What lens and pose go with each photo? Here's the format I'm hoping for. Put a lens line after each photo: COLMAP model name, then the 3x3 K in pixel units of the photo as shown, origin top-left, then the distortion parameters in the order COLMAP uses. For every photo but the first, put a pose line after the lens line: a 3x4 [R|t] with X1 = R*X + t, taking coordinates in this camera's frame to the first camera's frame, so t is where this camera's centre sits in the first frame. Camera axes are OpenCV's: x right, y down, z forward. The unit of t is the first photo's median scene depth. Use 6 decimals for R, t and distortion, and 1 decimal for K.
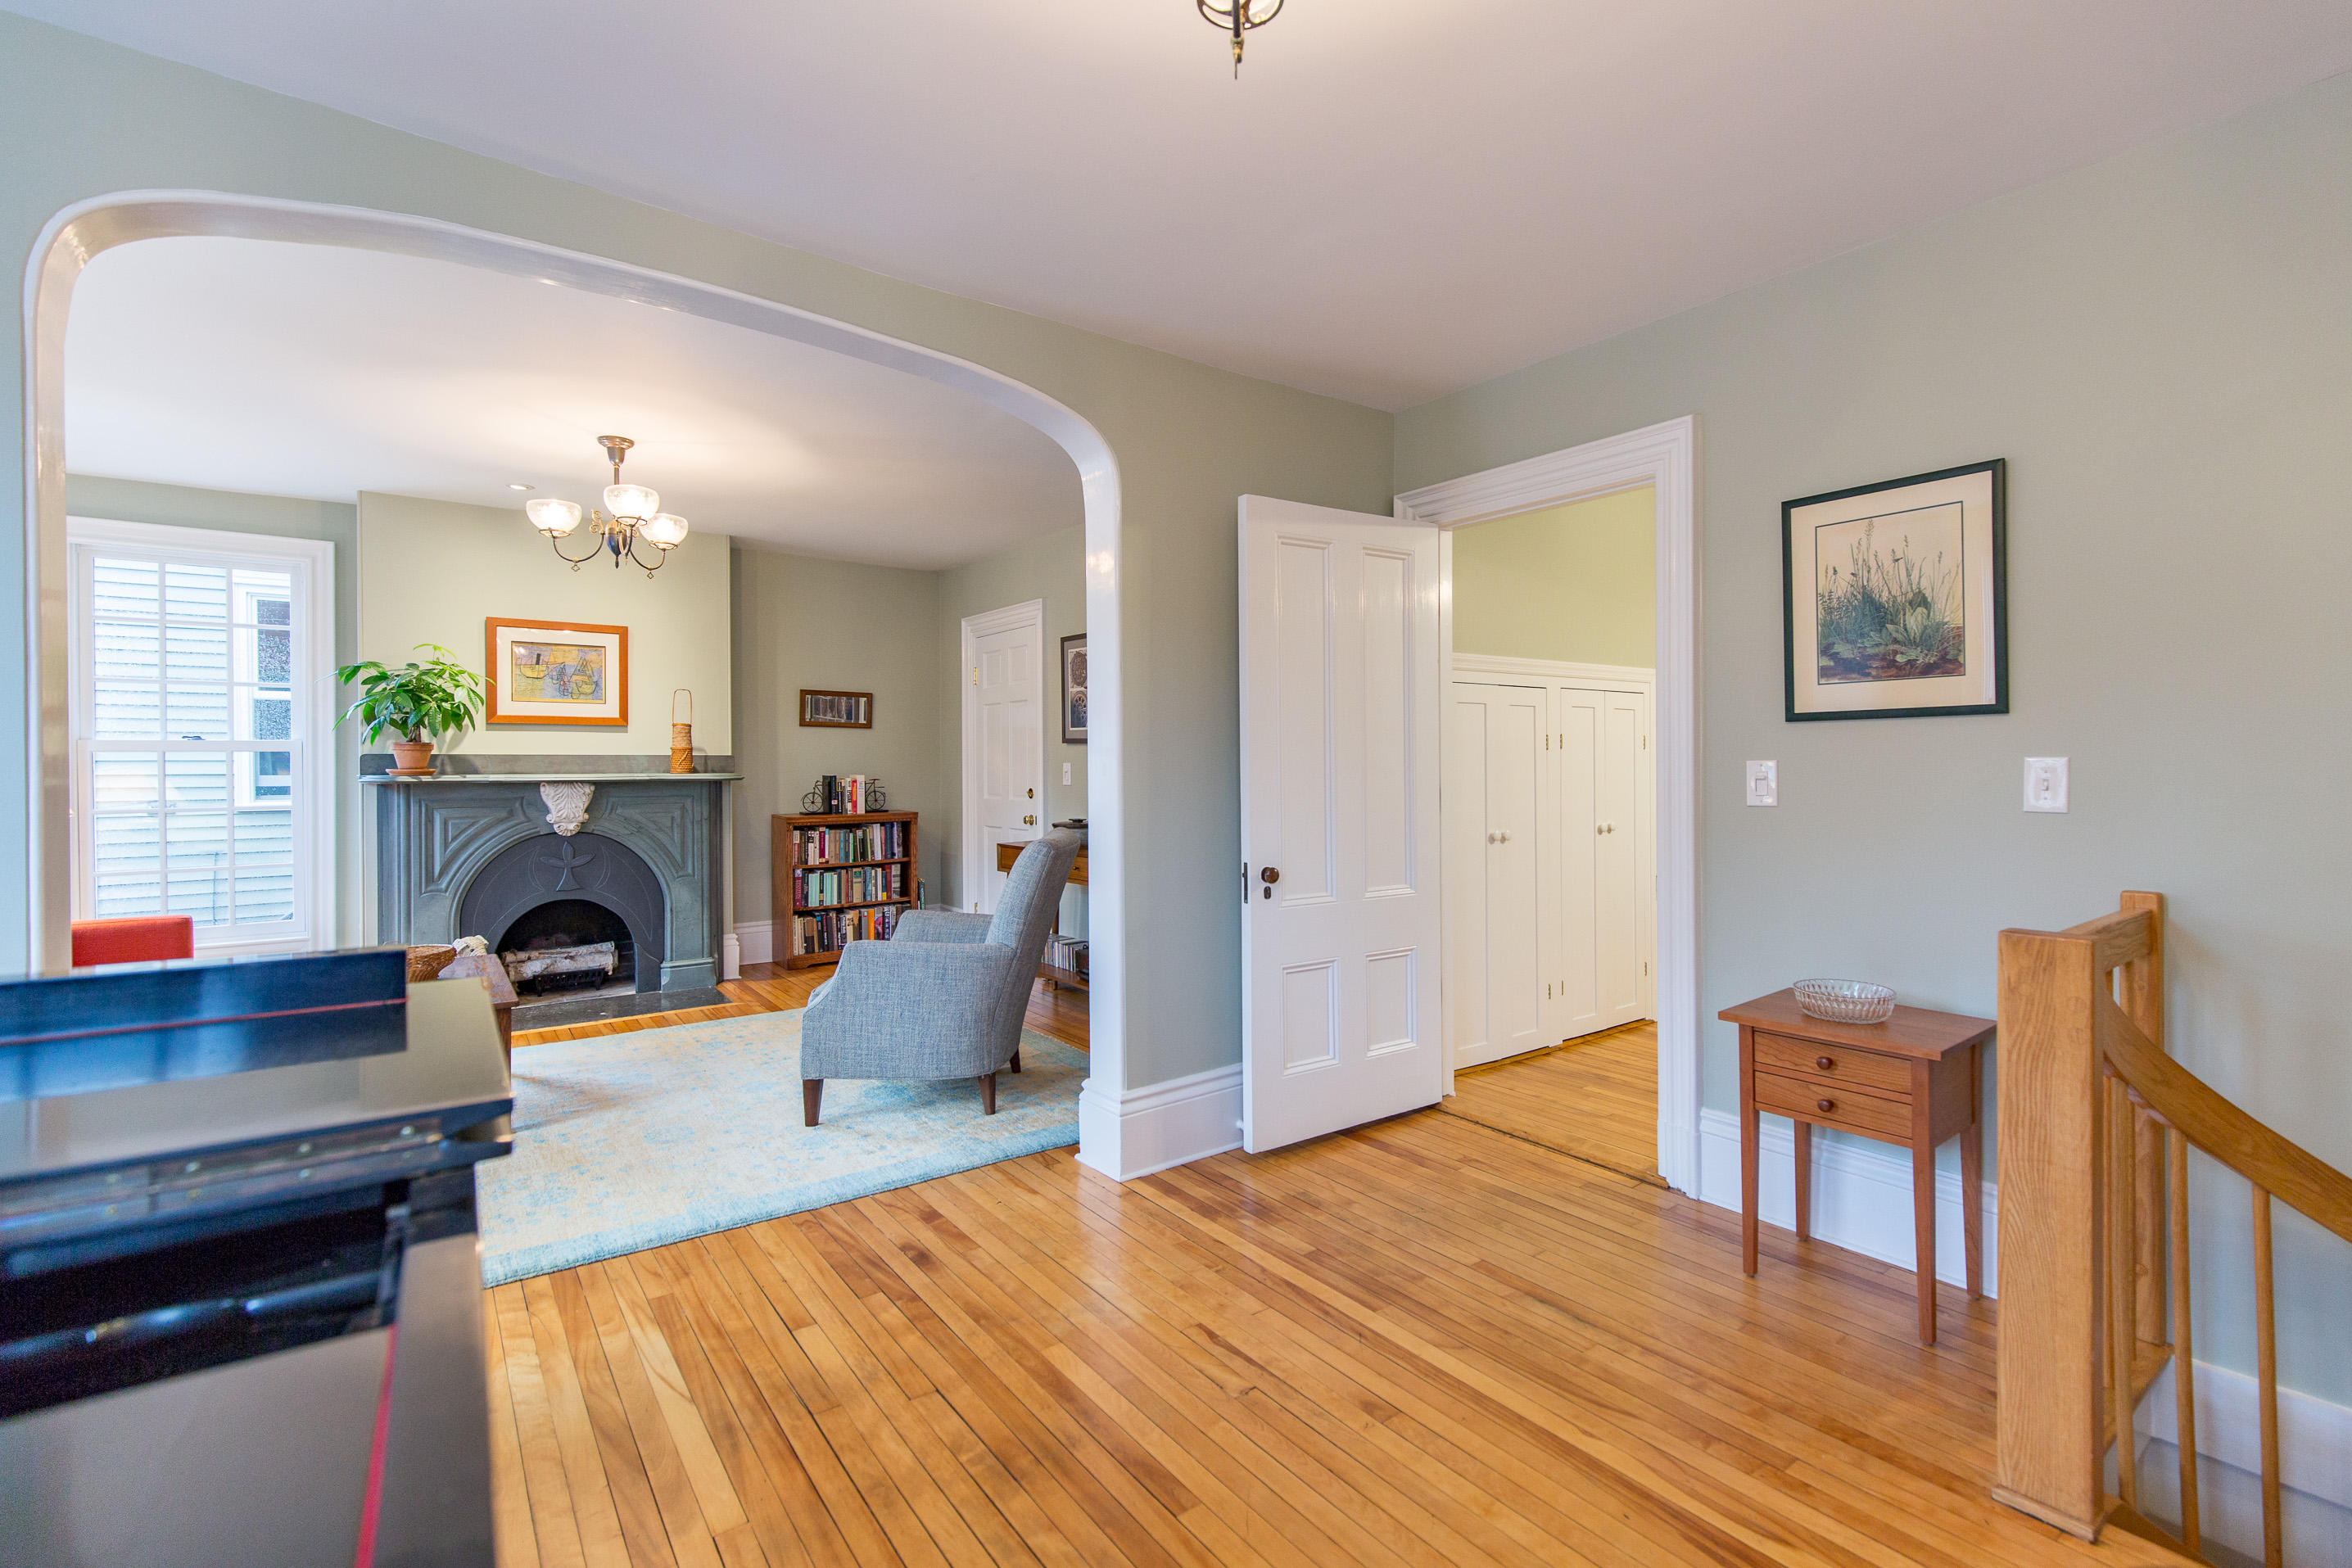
lens RADIAL K [[1057.8, 0, 1173.9], [0, 1057.8, 767.4], [0, 0, 1]] dist [0.001185, 0.000390]
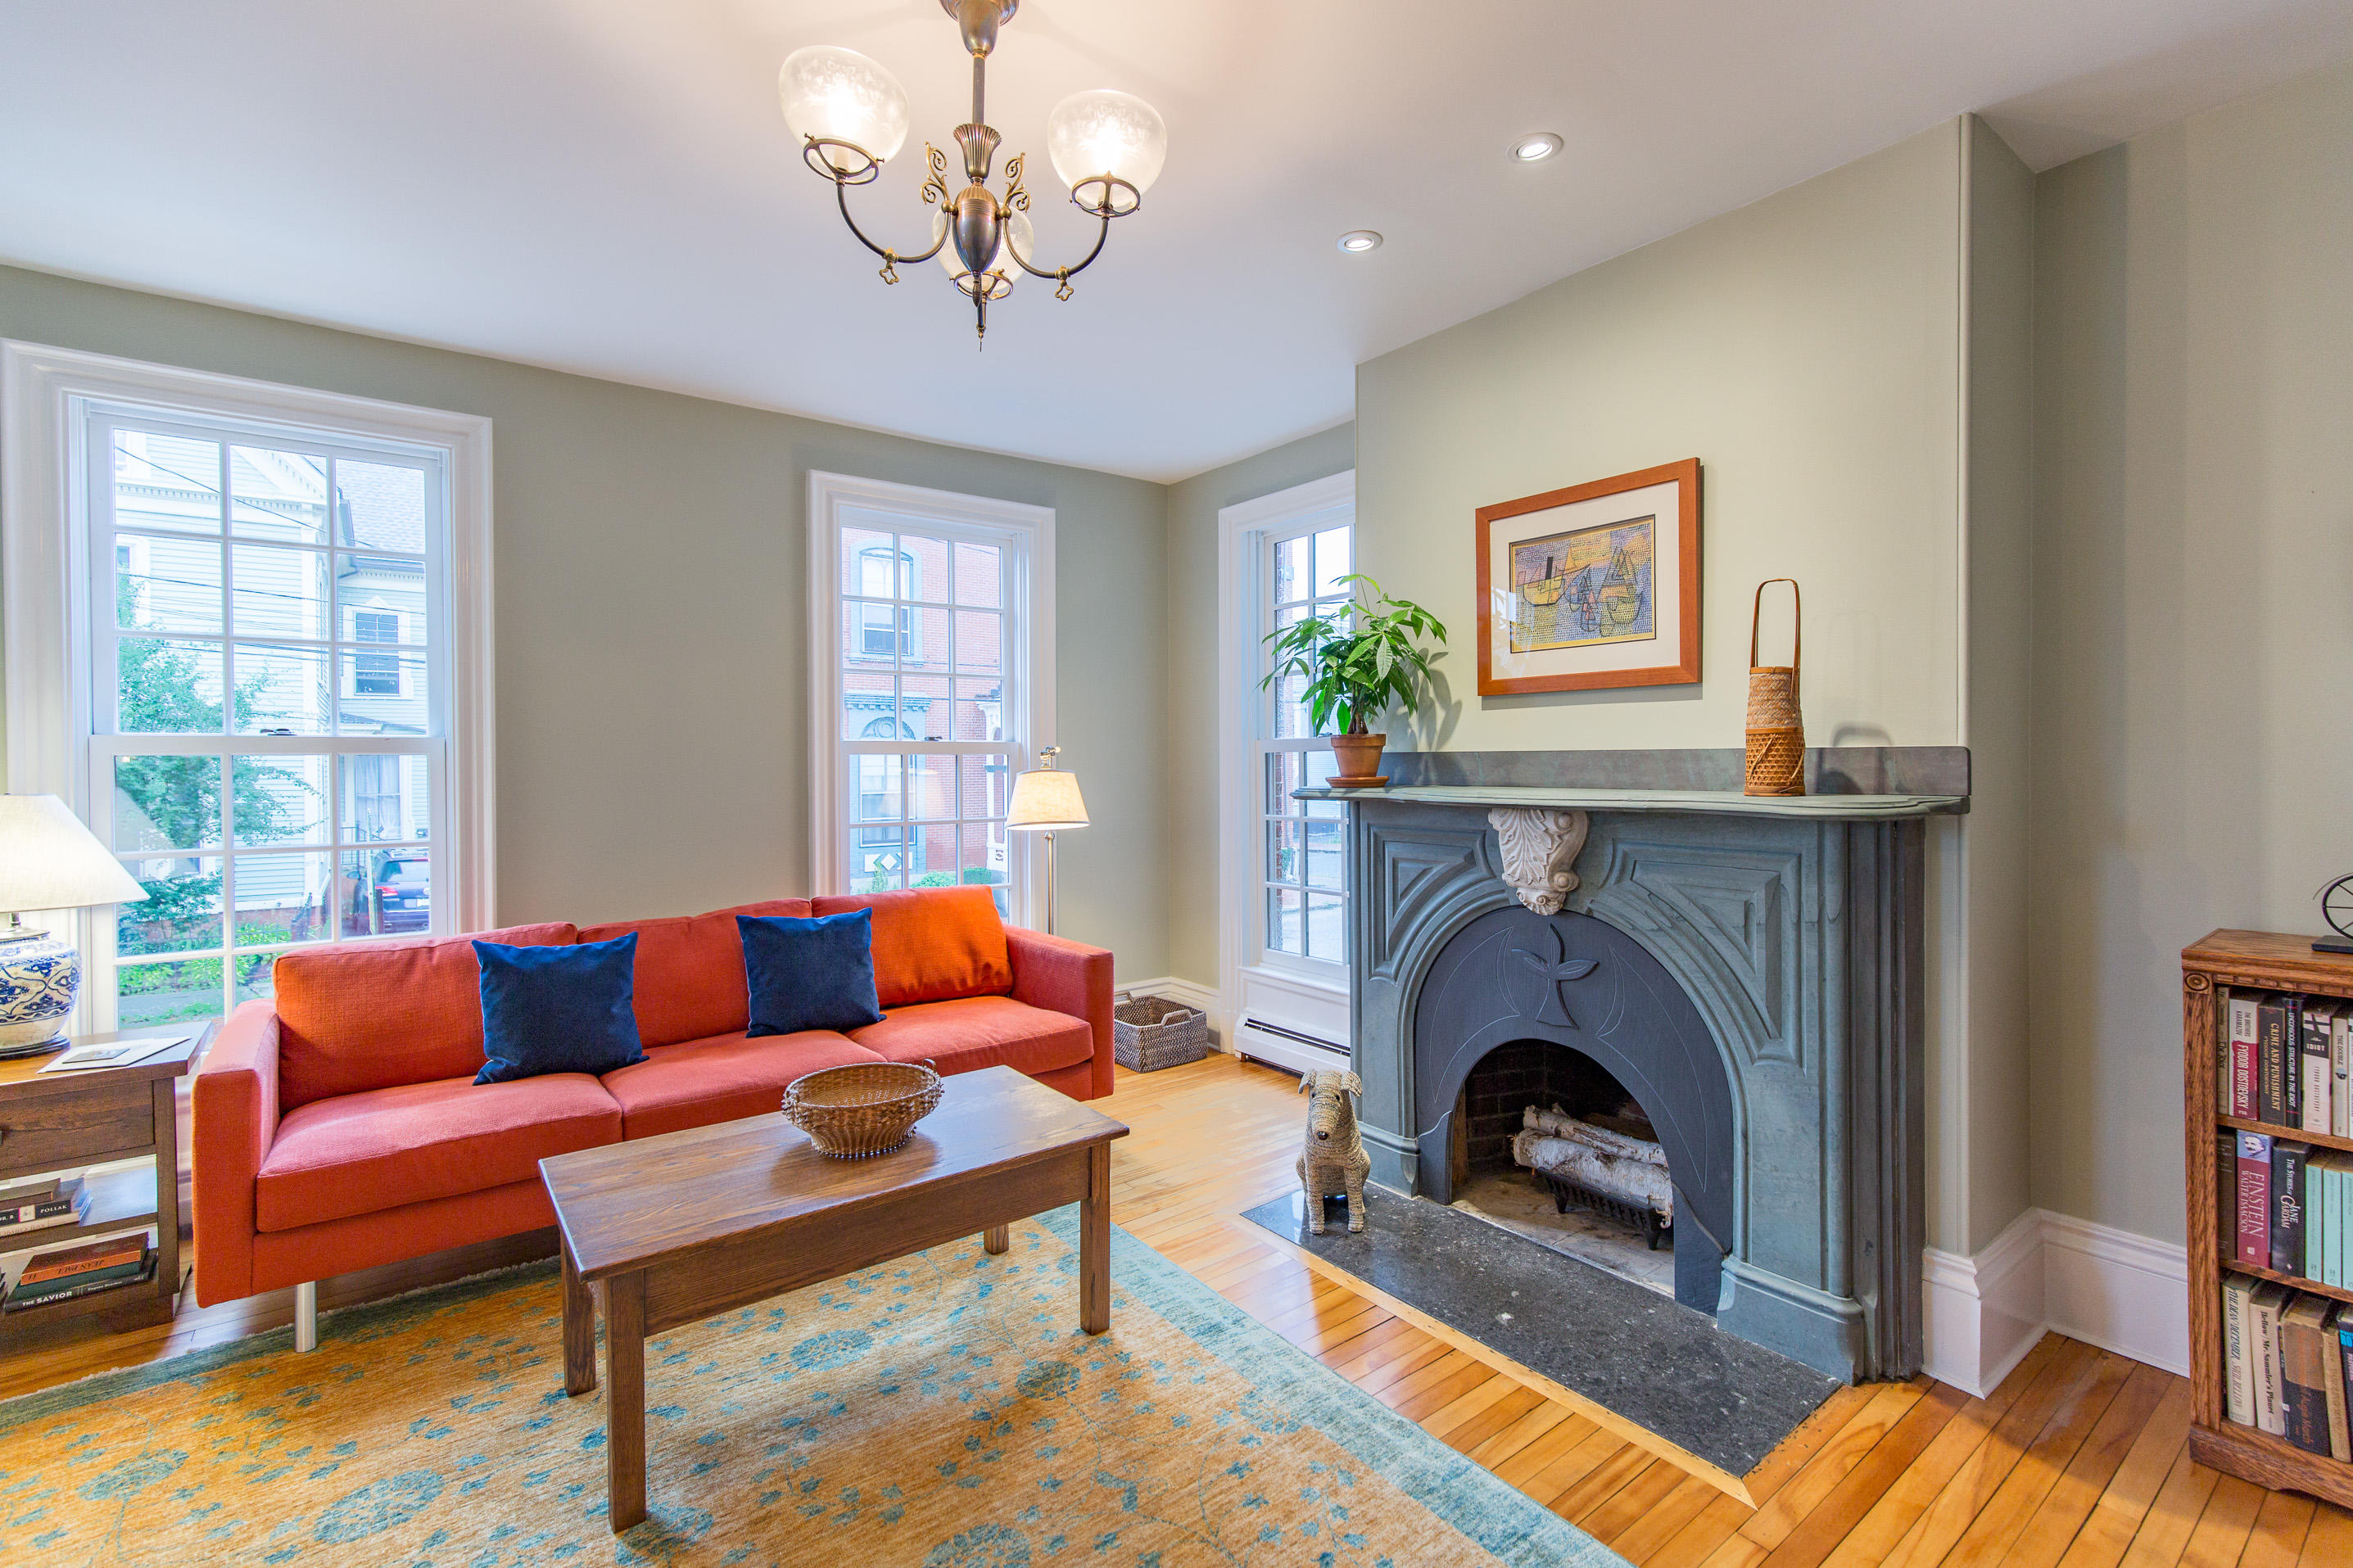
lens RADIAL K [[1058.2, 0, 1178.7], [0, 1058.2, 769.7], [0, 0, 1]] dist [0.001185, 0.000390]
pose [[0.020827, 0.009027, -0.999742, -0.080086], [-0.001229, 0.999959, 0.009003, -0.006952], [0.999782, 0.001041, 0.020837, 0.788582]]
